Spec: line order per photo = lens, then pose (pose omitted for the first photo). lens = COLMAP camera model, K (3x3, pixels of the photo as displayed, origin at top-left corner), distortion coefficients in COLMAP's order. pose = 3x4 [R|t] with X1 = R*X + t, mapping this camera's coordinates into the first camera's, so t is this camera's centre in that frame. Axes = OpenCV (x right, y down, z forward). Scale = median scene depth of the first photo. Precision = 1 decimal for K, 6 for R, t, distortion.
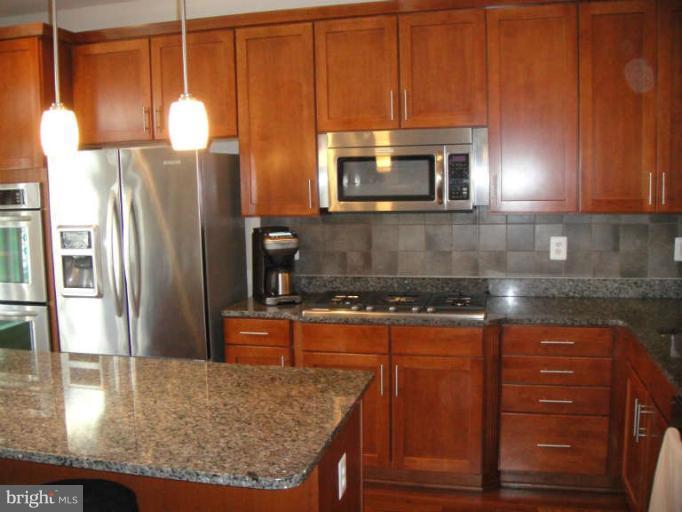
lens RADIAL K [[712.8, 0, 341.0], [0, 712.8, 256.0], [0, 0, 1]] dist [-0.115580, 0.032481]
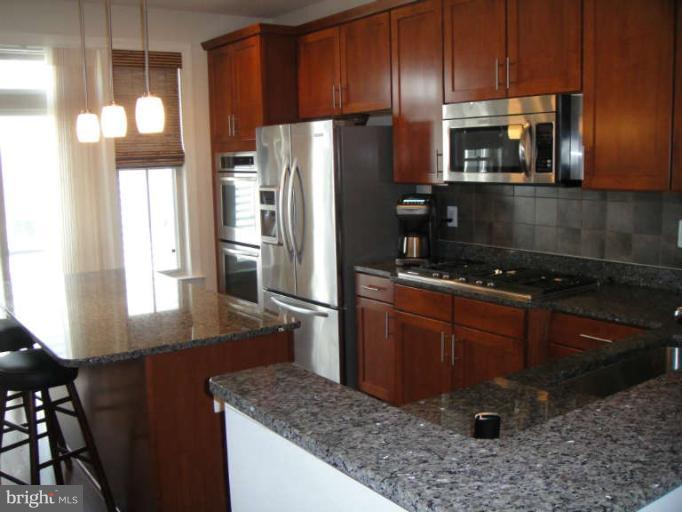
lens RADIAL K [[757.5, 0, 341.0], [0, 757.5, 256.0], [0, 0, 1]] dist [-0.098524, 0.008209]
pose [[0.740802, 0.094190, -0.665087, 0.618004], [-0.063750, 0.995509, 0.069977, -0.021399], [0.668692, -0.009440, 0.743480, 0.084149]]
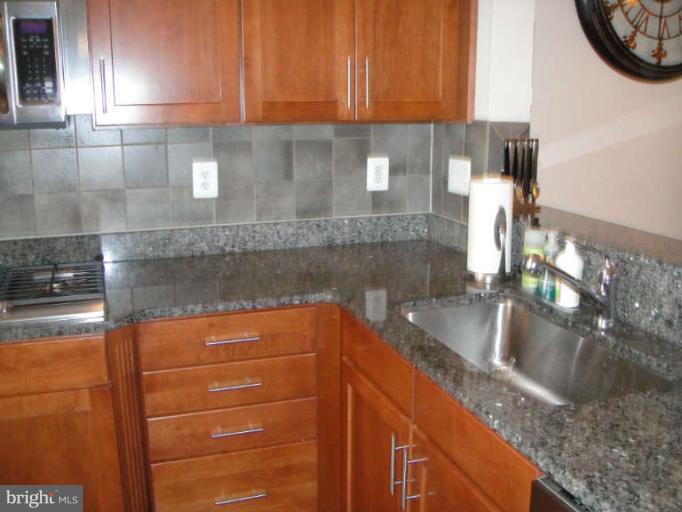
lens RADIAL K [[694.7, 0, 340.8], [0, 694.7, 270.3], [0, 0, 1]] dist [-0.176023, 0.131155]
pose [[0.838234, -0.112786, 0.533520, 0.068704], [0.041934, 0.988812, 0.143150, -0.014800], [-0.543696, -0.097621, 0.833586, 0.413112]]
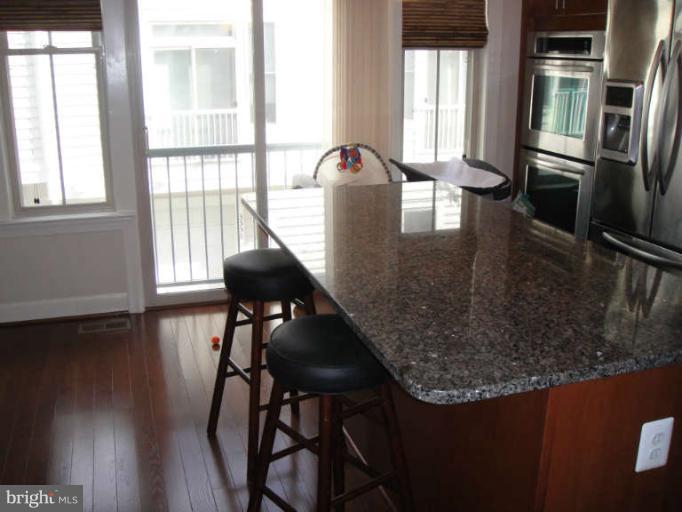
lens RADIAL K [[712.8, 0, 341.0], [0, 712.8, 256.0], [0, 0, 1]] dist [-0.115580, 0.032481]
pose [[0.524495, 0.262550, -0.809921, 0.217108], [-0.099349, 0.963641, 0.248044, -0.011857], [0.845597, -0.049633, 0.531509, 0.212546]]
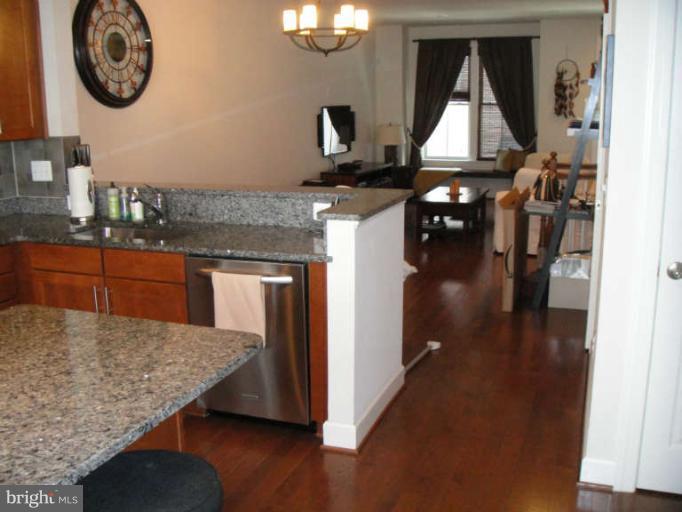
lens RADIAL K [[694.7, 0, 340.8], [0, 694.7, 270.3], [0, 0, 1]] dist [-0.176023, 0.131155]
pose [[0.103726, -0.209625, 0.972264, -0.525848], [0.112472, 0.973739, 0.197944, -0.008392], [-0.988226, 0.088820, 0.124579, 0.310084]]
